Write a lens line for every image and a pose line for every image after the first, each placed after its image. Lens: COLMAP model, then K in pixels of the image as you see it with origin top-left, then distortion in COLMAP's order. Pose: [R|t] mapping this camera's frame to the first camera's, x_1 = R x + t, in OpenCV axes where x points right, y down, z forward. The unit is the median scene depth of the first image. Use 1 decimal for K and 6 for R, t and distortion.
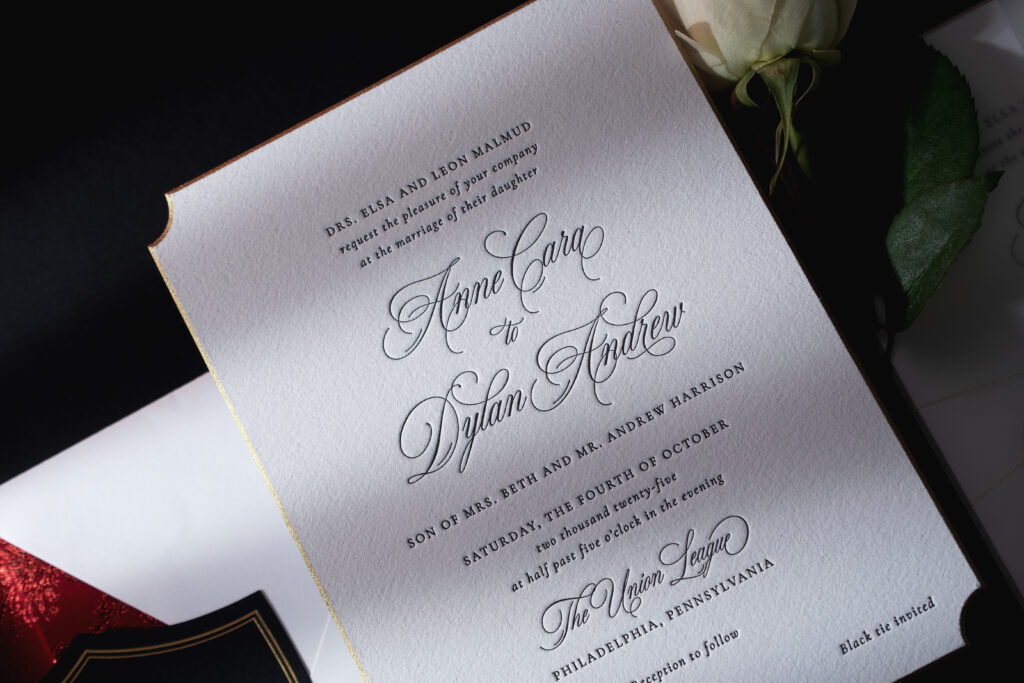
lens RADIAL K [[1783.1, 0, 513.5], [0, 1783.1, 340.9], [0, 0, 1]] dist [-0.021037, 0.000000]
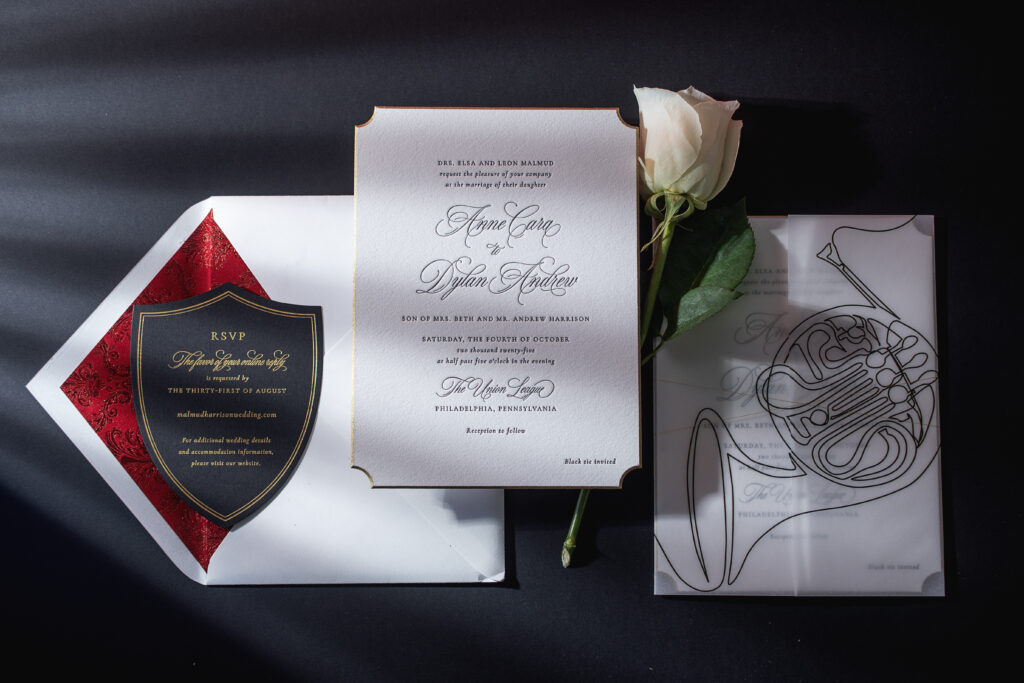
lens RADIAL K [[1783.1, 0, 510.9], [0, 1783.1, 340.2], [0, 0, 1]] dist [-0.021037, 0.000000]
pose [[0.880811, 0.471624, 0.041741, -0.023116], [-0.472429, 0.881293, 0.011533, 0.053868], [-0.031346, -0.029878, 0.999062, -1.019299]]
